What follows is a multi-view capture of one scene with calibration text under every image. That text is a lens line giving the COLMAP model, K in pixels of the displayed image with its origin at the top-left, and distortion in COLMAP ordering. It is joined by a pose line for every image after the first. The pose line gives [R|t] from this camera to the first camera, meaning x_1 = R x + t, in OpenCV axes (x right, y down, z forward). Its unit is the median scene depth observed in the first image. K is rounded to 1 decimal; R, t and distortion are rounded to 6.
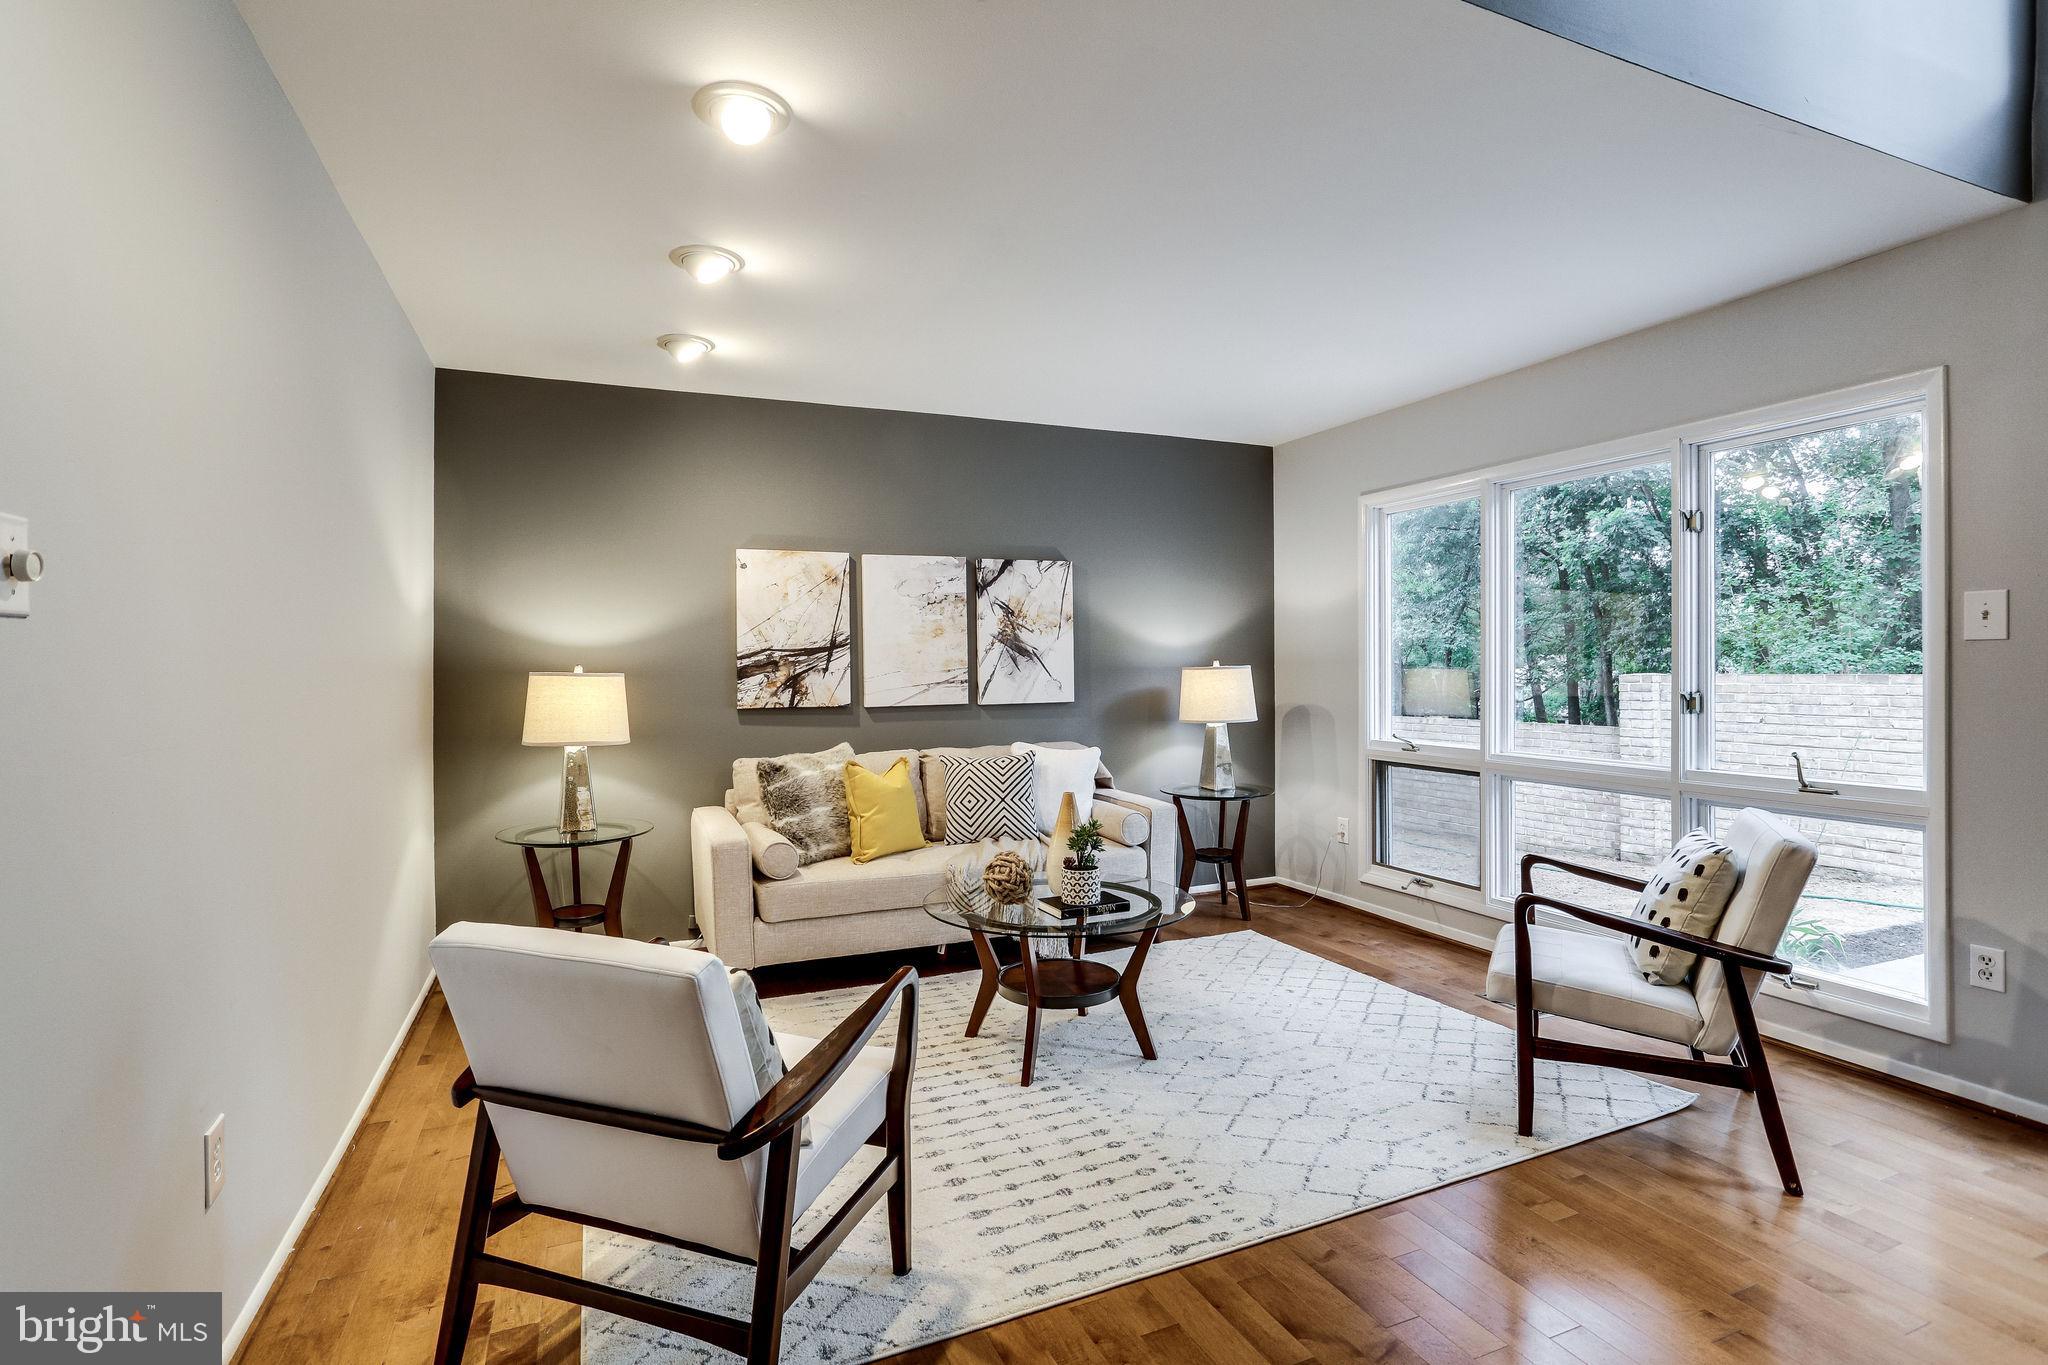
lens RADIAL K [[977.4, 0, 1002.3], [0, 977.4, 677.5], [0, 0, 1]] dist [-0.067847, 0.036189]
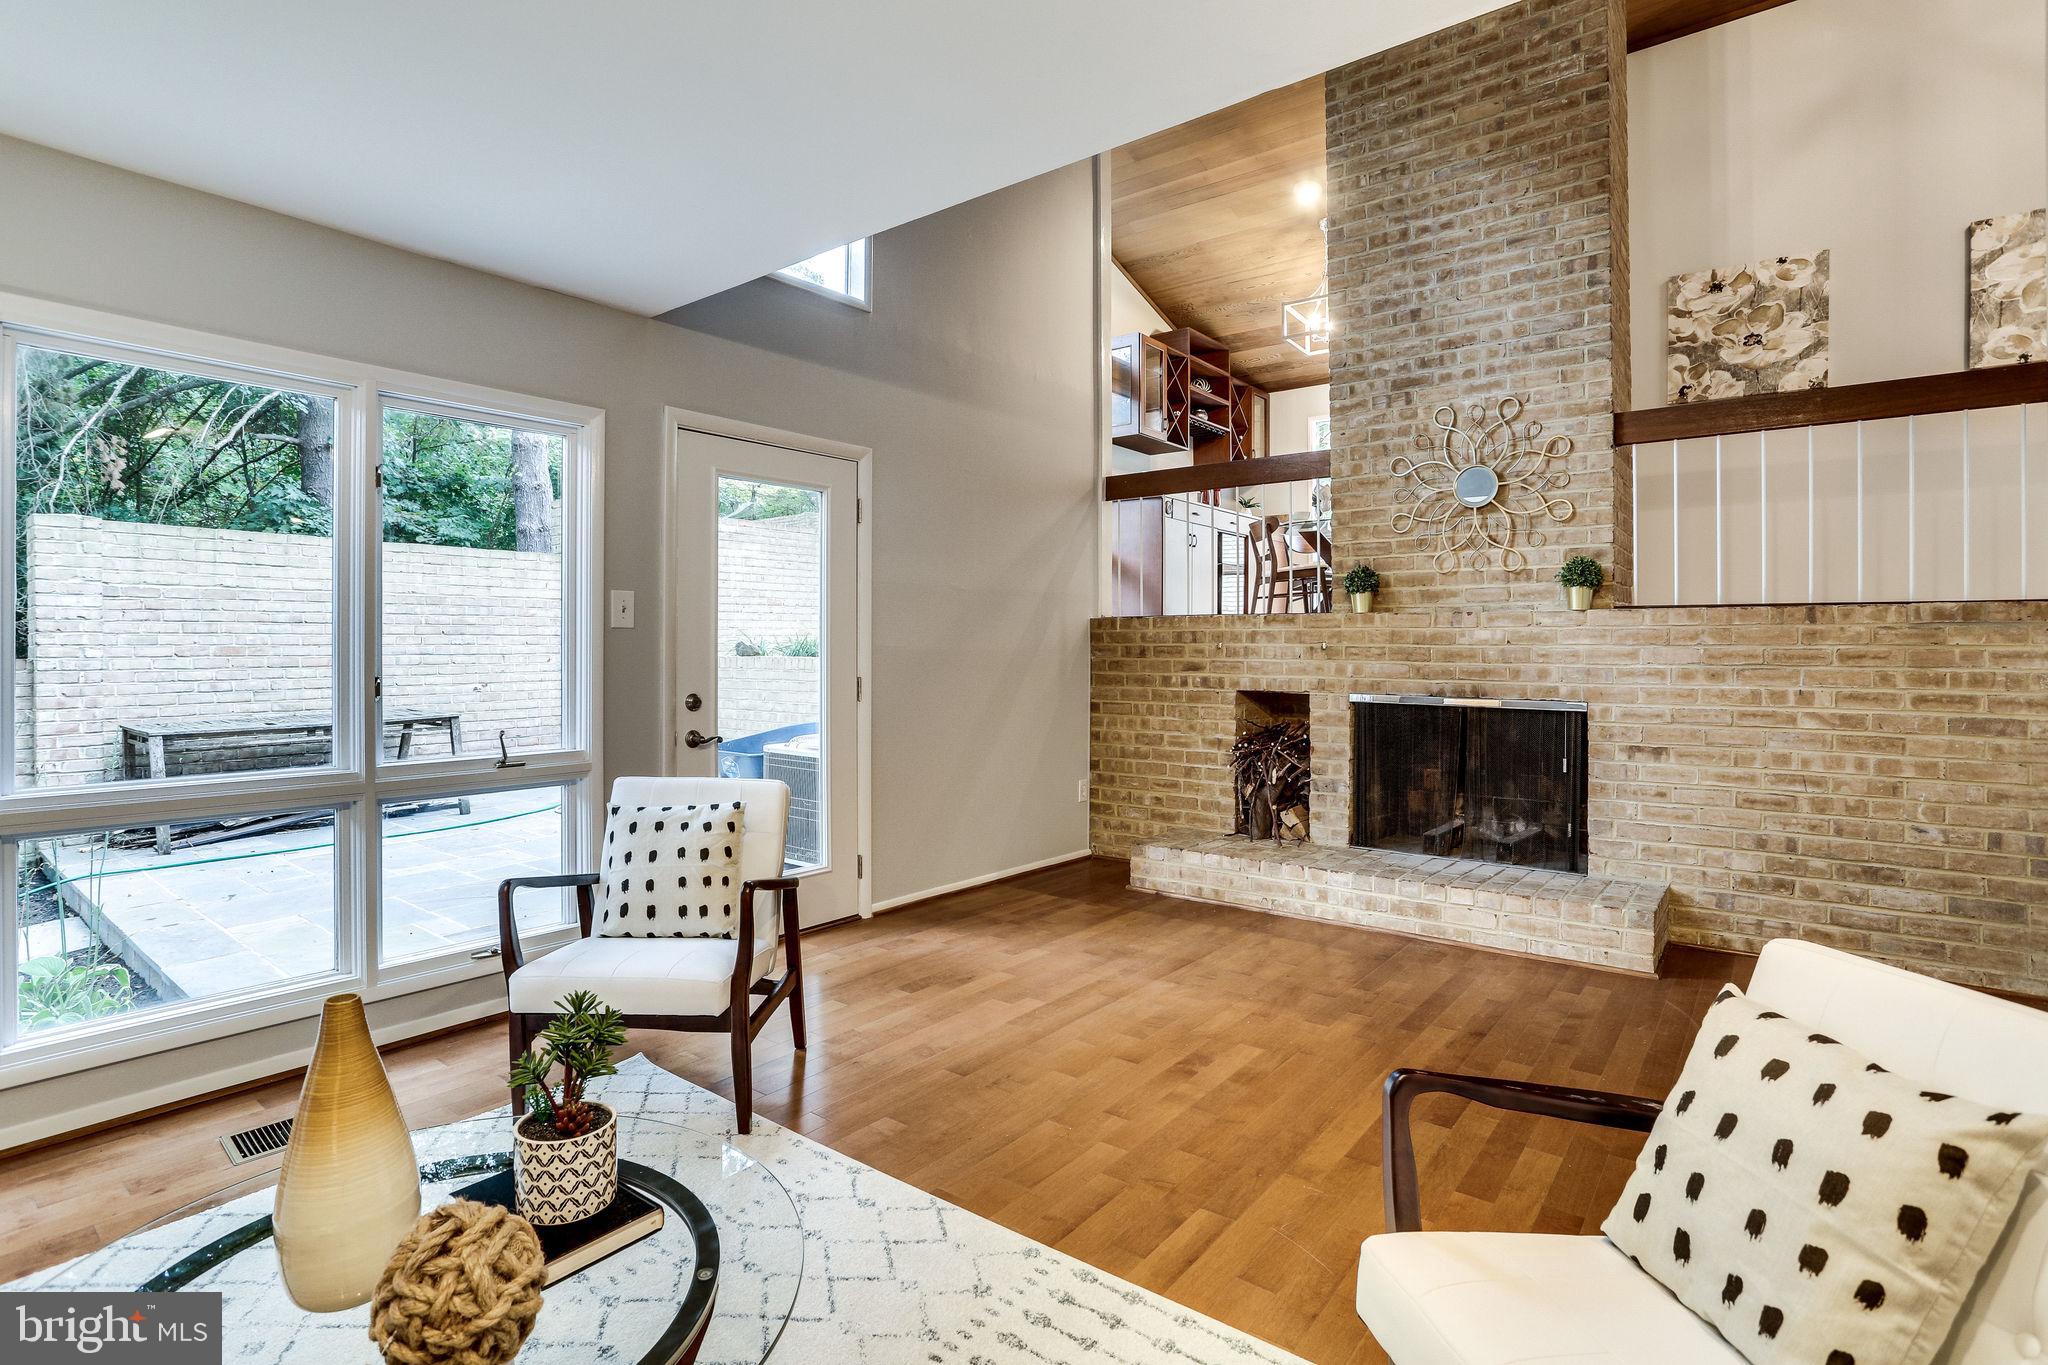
lens RADIAL K [[1004.1, 0, 1021.4], [0, 1004.1, 653.8], [0, 0, 1]] dist [-0.066396, 0.028787]
pose [[-0.485844, 0.000713, 0.874045, -0.256476], [0.006179, 0.999977, 0.002620, -0.003128], [-0.874024, 0.006674, -0.485838, 0.693877]]
